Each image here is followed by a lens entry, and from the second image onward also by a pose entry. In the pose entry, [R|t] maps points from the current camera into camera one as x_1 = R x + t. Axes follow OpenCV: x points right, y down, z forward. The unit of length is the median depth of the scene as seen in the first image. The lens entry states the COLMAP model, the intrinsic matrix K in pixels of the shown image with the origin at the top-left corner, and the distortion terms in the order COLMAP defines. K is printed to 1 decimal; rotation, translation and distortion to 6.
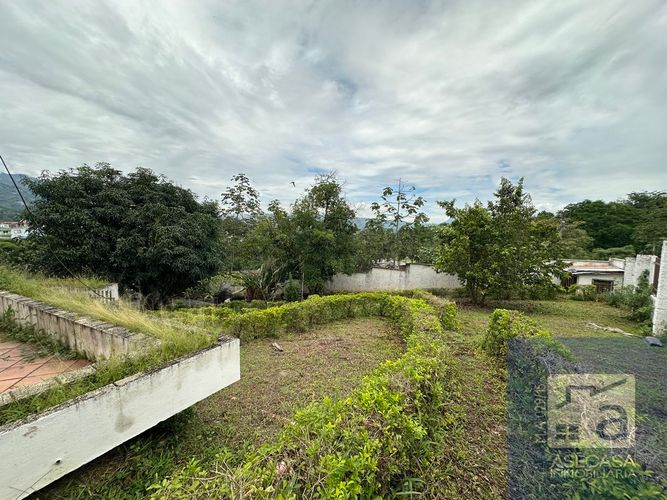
lens RADIAL K [[267.1, 0, 334.4], [0, 267.1, 256.0], [0, 0, 1]] dist [0.001750, -0.000062]
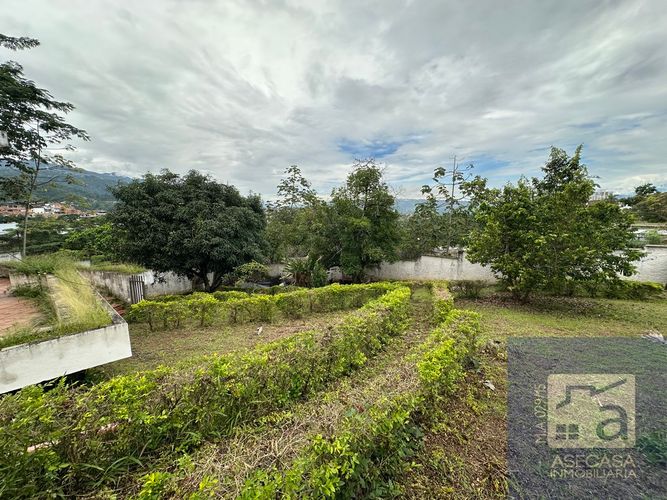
lens RADIAL K [[267.1, 0, 330.0], [0, 267.1, 253.4], [0, 0, 1]] dist [0.001750, -0.000062]
pose [[0.963404, 0.003483, -0.268033, 0.115788], [0.007902, 0.999112, 0.041387, -0.006411], [0.267939, -0.041990, 0.962520, 0.013283]]
